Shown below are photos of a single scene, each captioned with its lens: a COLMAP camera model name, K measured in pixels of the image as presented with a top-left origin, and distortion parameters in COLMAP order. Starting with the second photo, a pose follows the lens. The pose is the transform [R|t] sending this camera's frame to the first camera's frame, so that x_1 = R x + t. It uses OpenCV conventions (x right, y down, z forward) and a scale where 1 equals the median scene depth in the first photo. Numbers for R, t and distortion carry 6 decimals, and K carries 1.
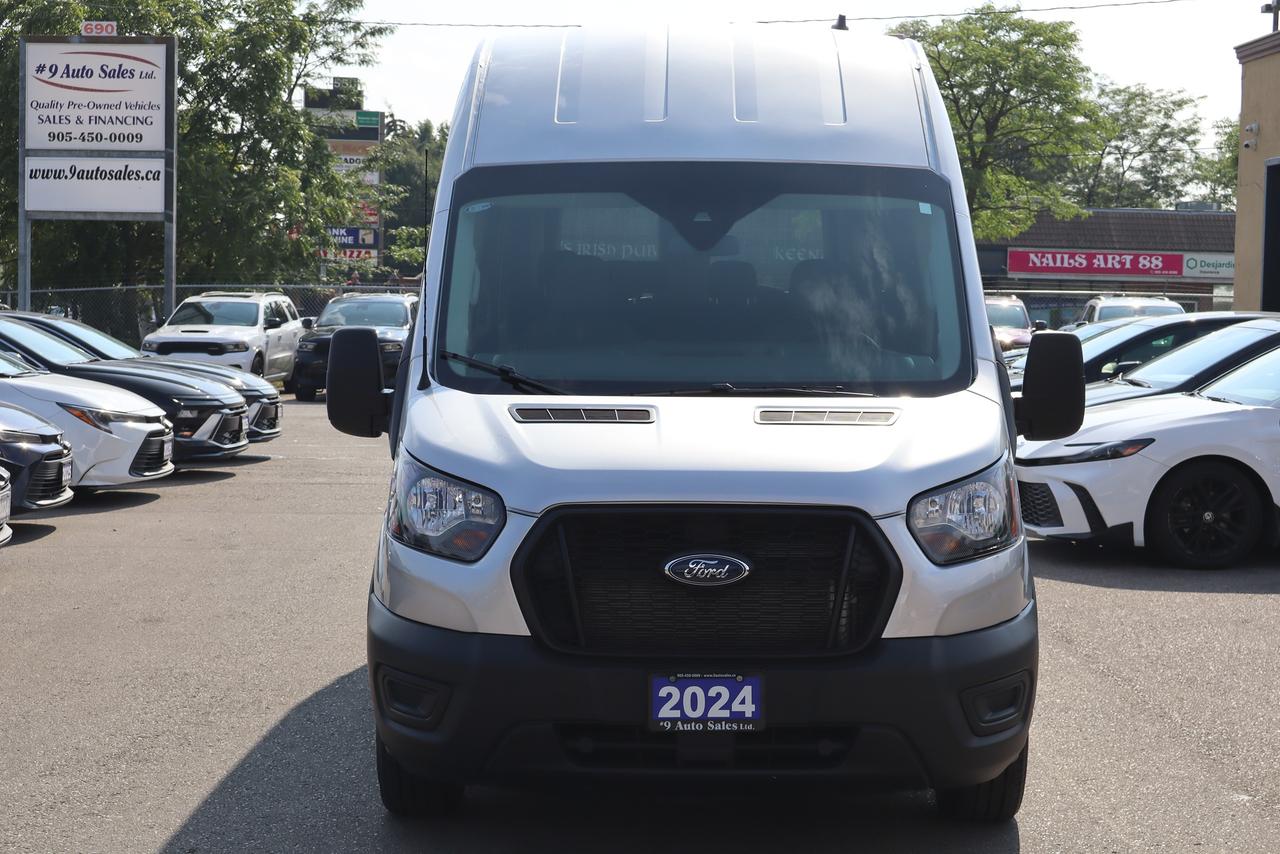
lens RADIAL K [[2287.2, 0, 640.0], [0, 2287.2, 427.6], [0, 0, 1]] dist [-0.028738, 0.000000]
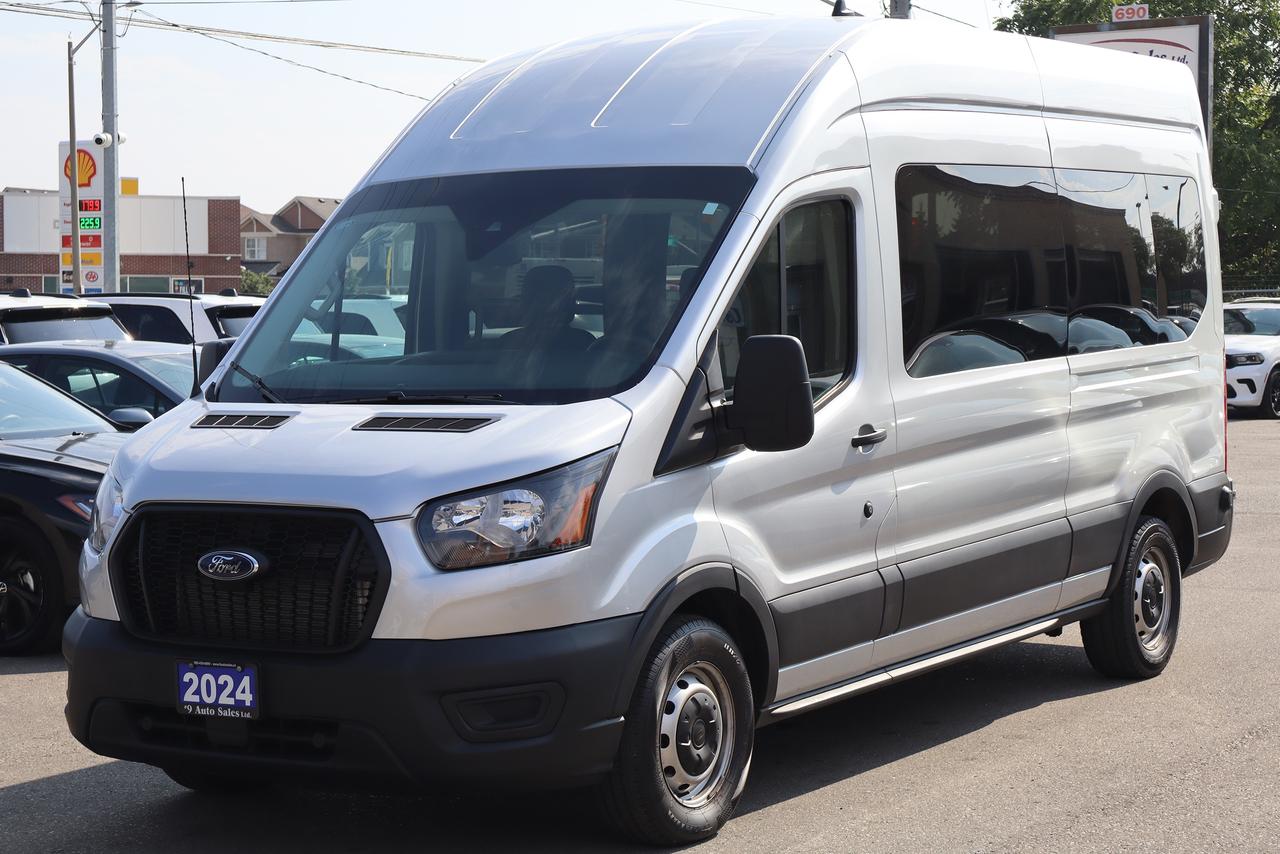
lens RADIAL K [[2610.8, 0, 640.1], [0, 2610.8, 425.5], [0, 0, 1]] dist [0.001318, 0.000000]
pose [[0.839878, 0.000612, -0.542775, 0.852379], [-0.006617, 0.999937, -0.009111, 0.006801], [0.542735, 0.011244, 0.839829, 0.082608]]
